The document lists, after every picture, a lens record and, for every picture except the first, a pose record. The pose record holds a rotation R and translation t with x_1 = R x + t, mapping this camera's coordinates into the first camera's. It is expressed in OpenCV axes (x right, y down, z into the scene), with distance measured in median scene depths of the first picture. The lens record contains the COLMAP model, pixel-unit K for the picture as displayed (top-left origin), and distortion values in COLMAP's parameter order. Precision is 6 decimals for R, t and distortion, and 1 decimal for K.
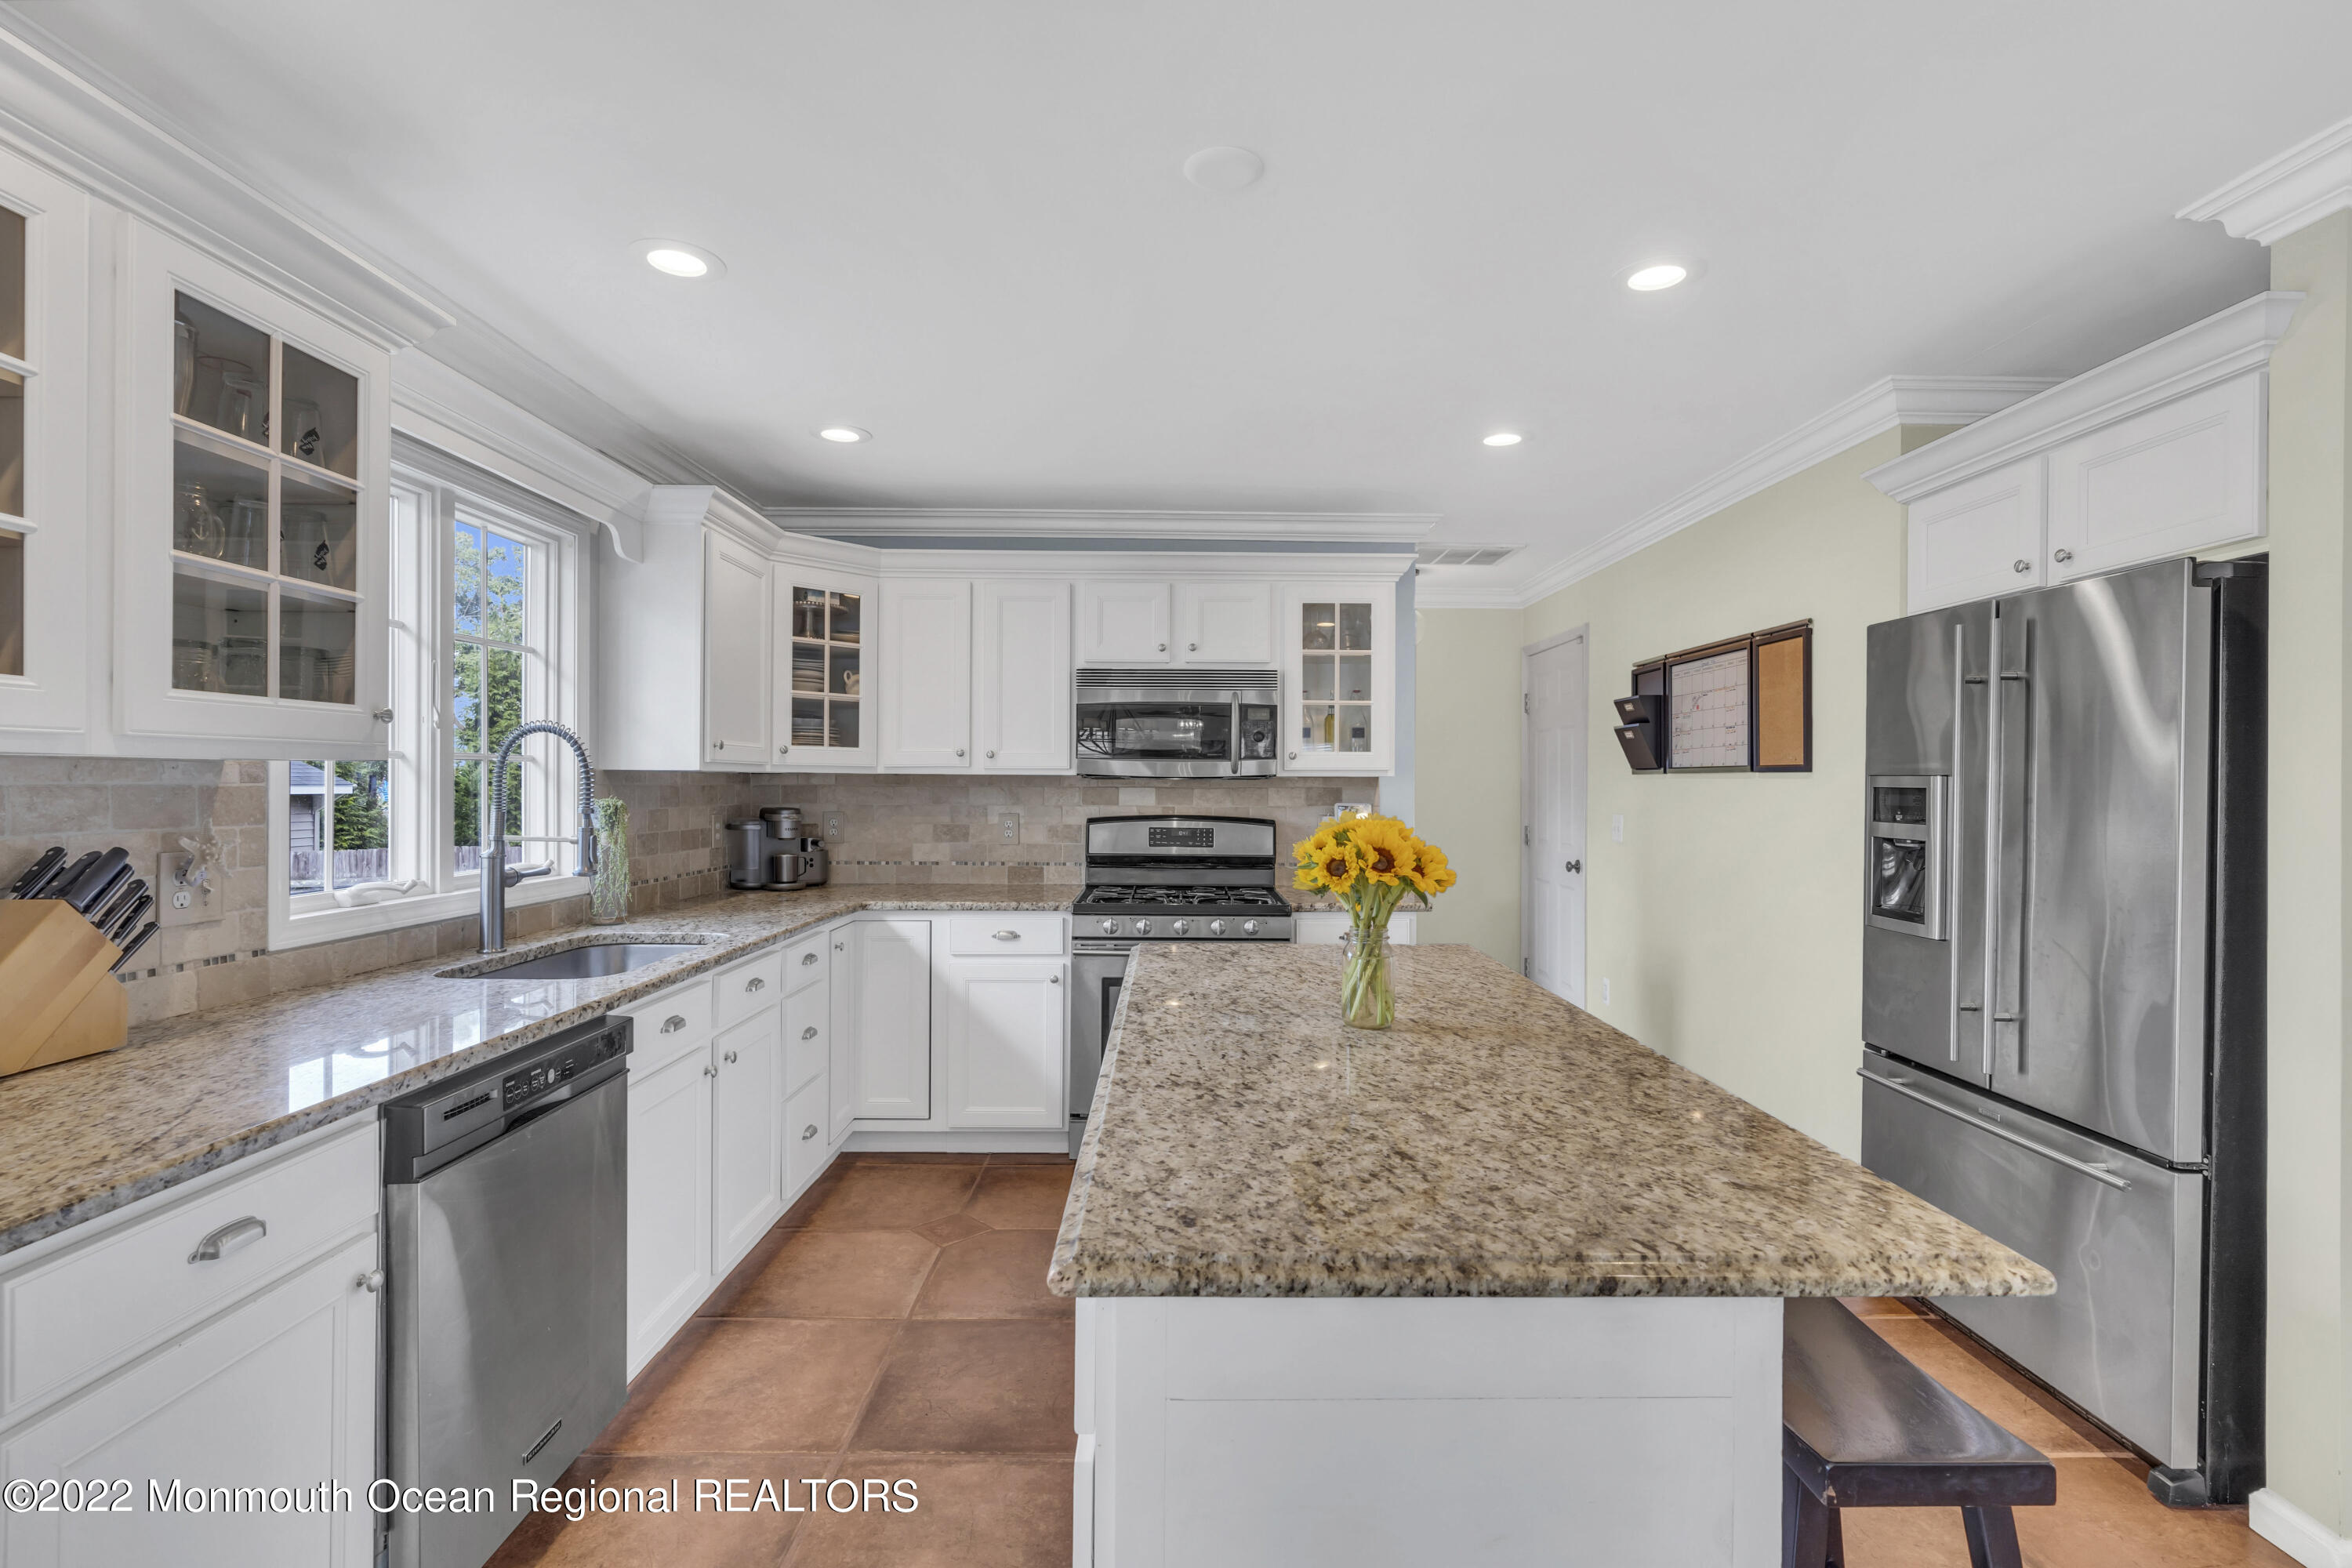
lens RADIAL K [[1063.7, 0, 1188.7], [0, 1063.7, 786.3], [0, 0, 1]] dist [-0.008297, 0.002357]
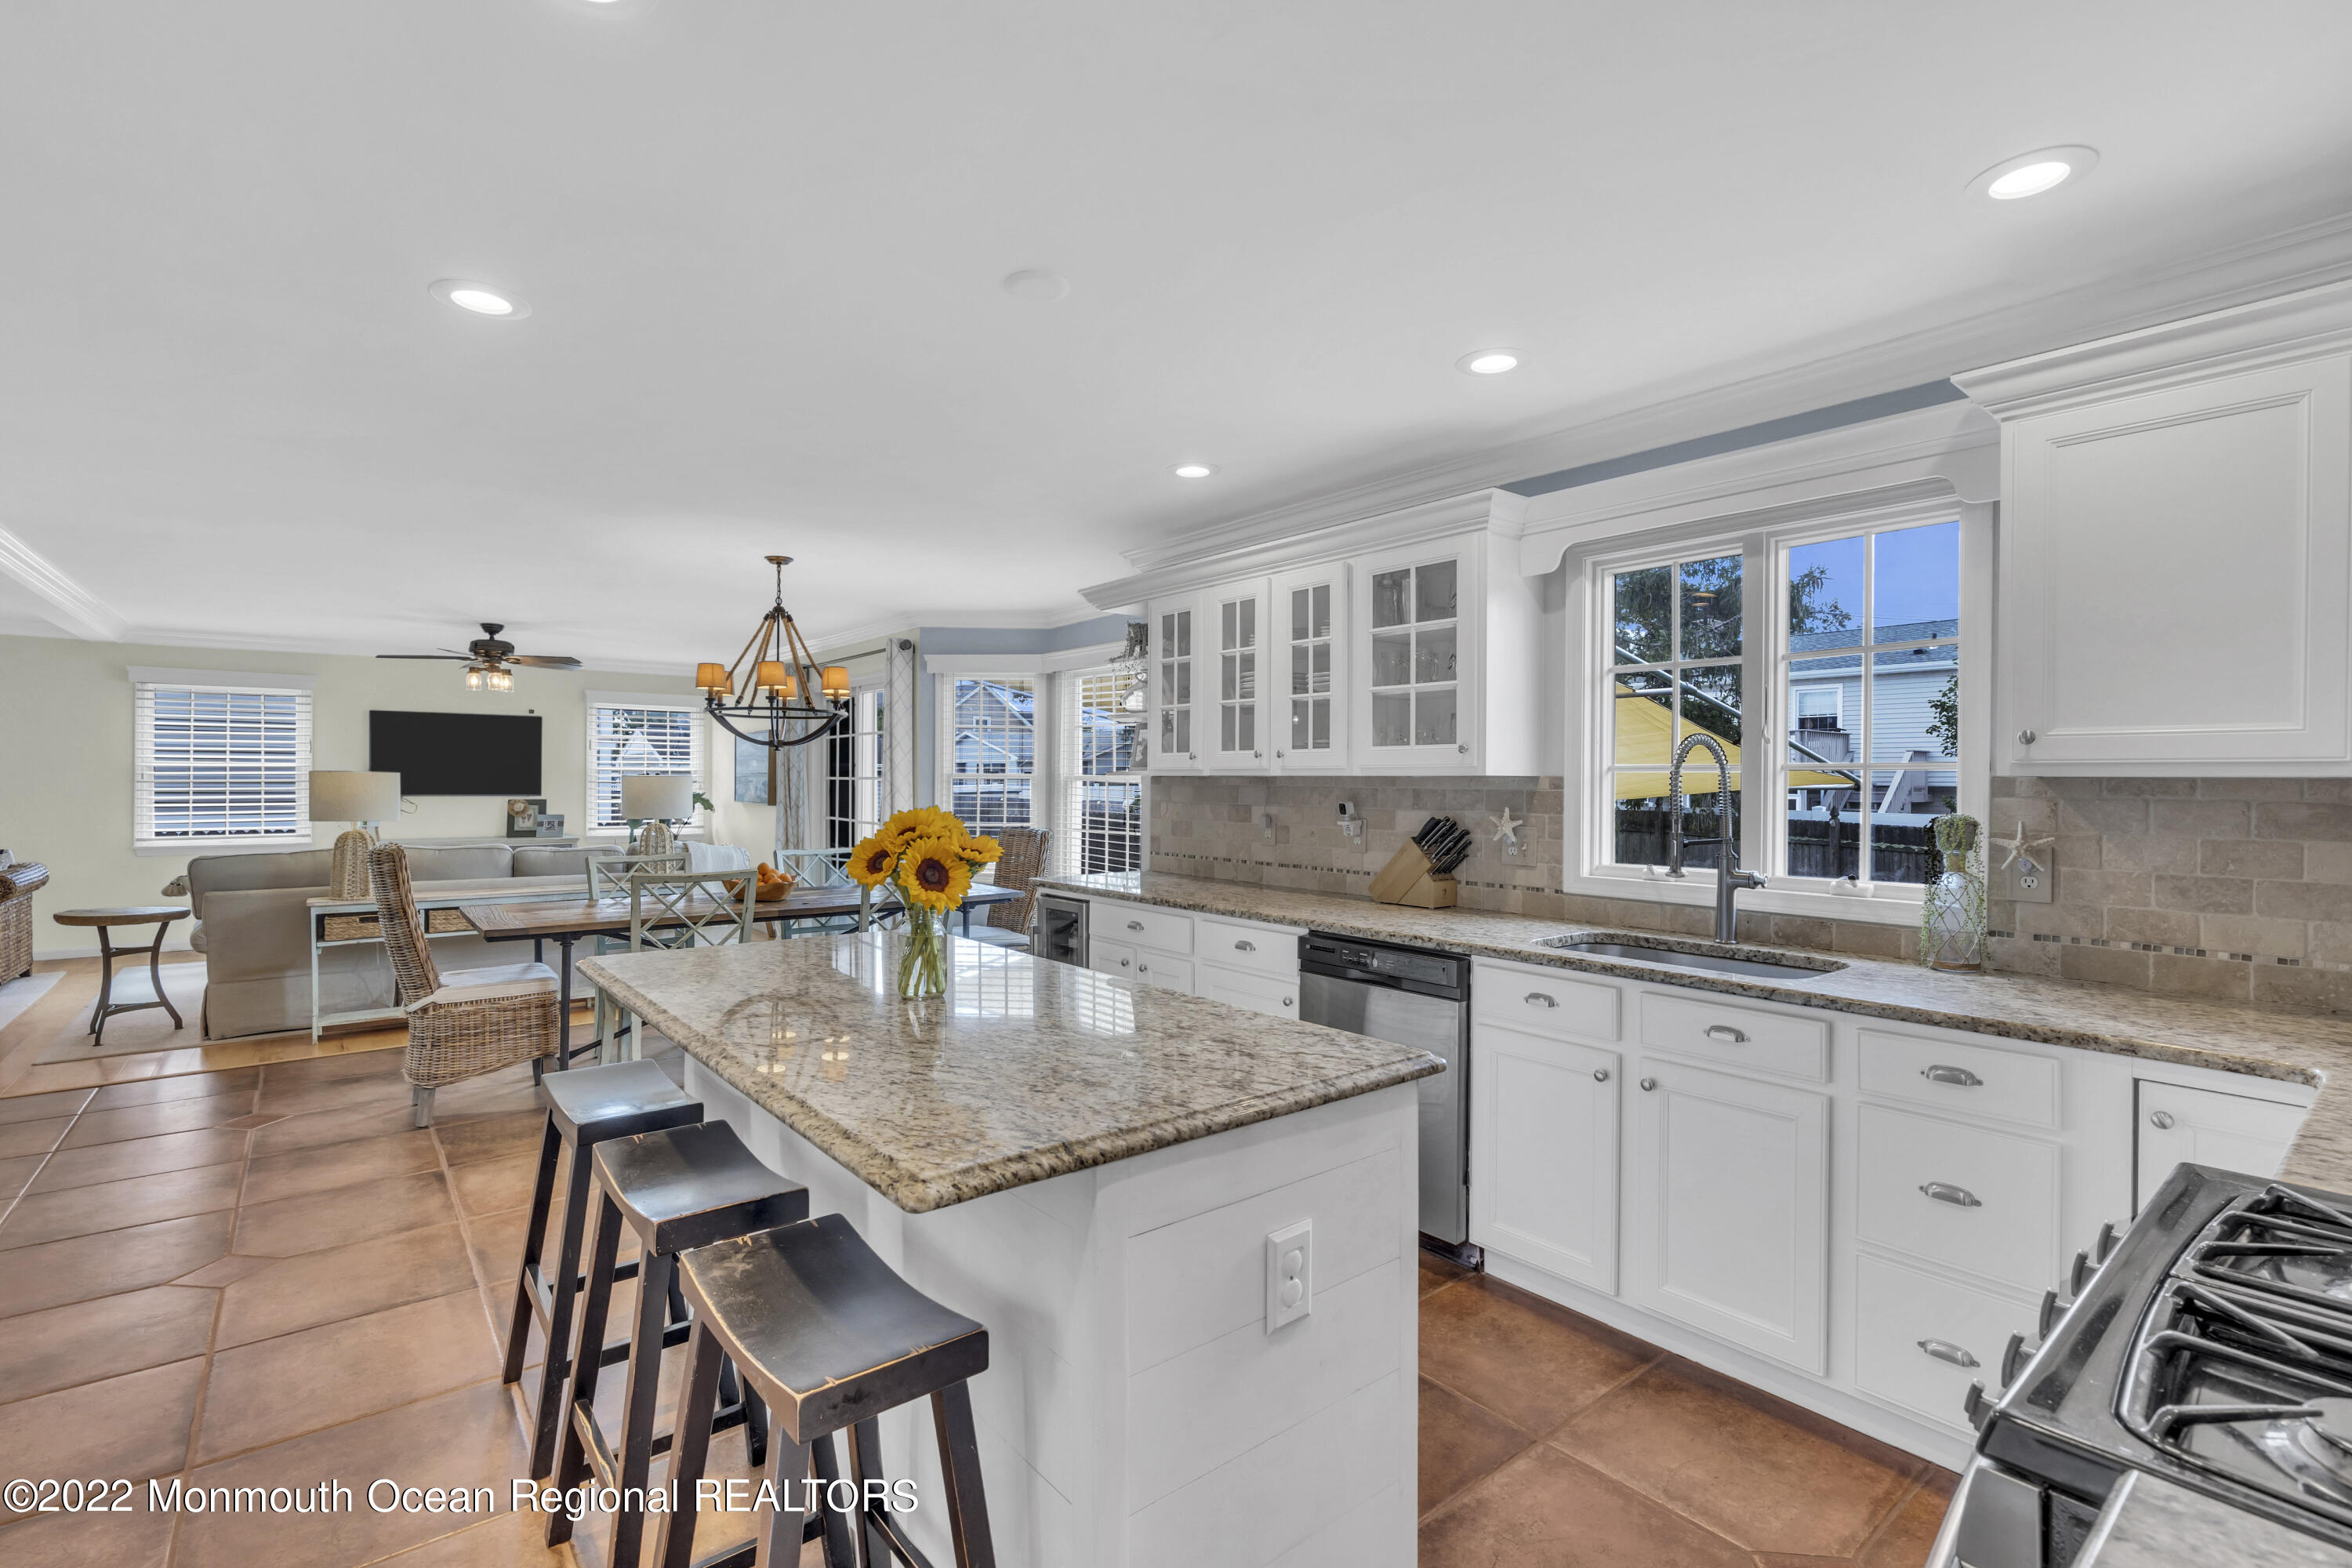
lens RADIAL K [[1063.7, 0, 1187.7], [0, 1063.7, 789.5], [0, 0, 1]] dist [-0.008297, 0.002357]
pose [[-0.783067, -0.006229, -0.621906, 0.330342], [-0.013545, 0.999883, 0.007040, -0.003726], [0.621790, 0.013937, -0.783060, 1.040287]]
